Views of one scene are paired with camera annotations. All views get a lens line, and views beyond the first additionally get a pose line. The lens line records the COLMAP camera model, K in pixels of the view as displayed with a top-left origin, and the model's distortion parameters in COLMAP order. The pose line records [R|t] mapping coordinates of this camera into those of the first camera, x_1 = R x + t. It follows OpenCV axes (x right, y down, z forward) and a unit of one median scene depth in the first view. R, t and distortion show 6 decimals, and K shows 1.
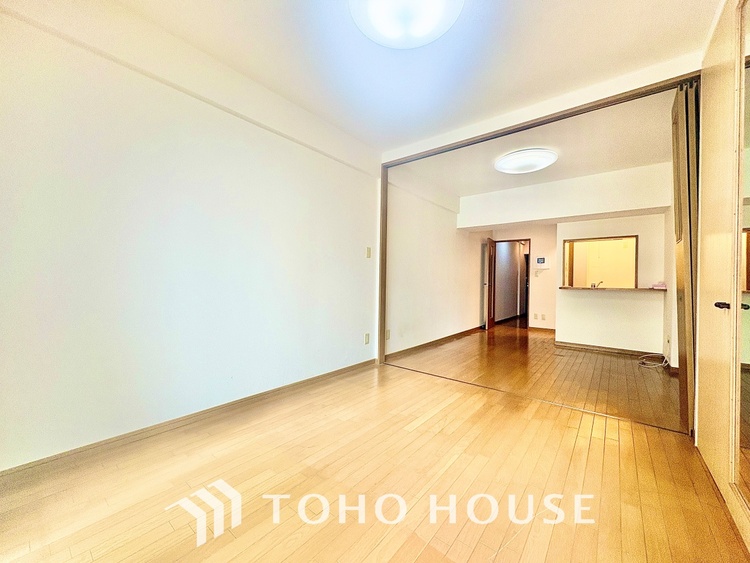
lens RADIAL K [[300.2, 0, 375.0], [0, 300.2, 281.5], [0, 0, 1]] dist [0.001601, 0.000129]
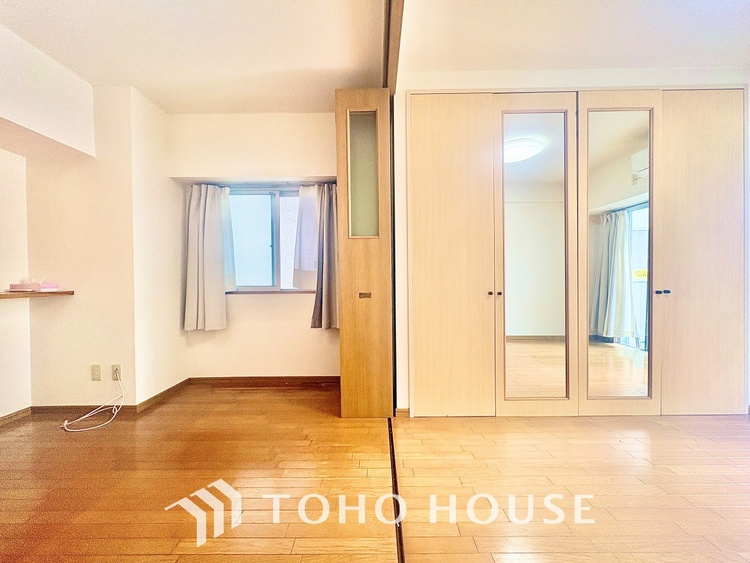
lens RADIAL K [[300.2, 0, 375.0], [0, 300.2, 281.5], [0, 0, 1]] dist [0.001601, 0.000129]
pose [[-0.629014, -0.014427, 0.777260, 0.114942], [0.003282, 0.999770, 0.021214, -0.002278], [-0.777387, 0.015895, -0.628821, 0.898373]]
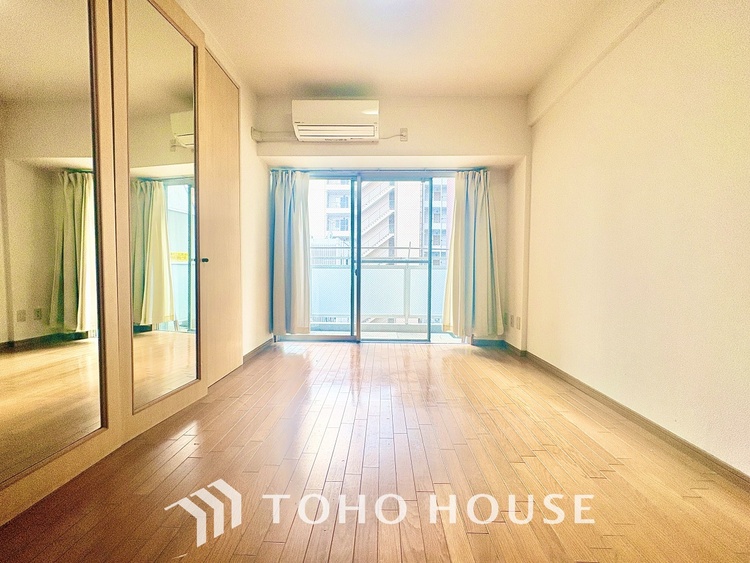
lens RADIAL K [[297.9, 0, 375.0], [0, 297.9, 281.5], [0, 0, 1]] dist [-0.001743, -0.000041]
pose [[-0.789338, 0.004559, -0.613942, 0.291608], [-0.019046, 0.999309, 0.031909, 0.044083], [0.613663, 0.036880, -0.788706, 0.715265]]
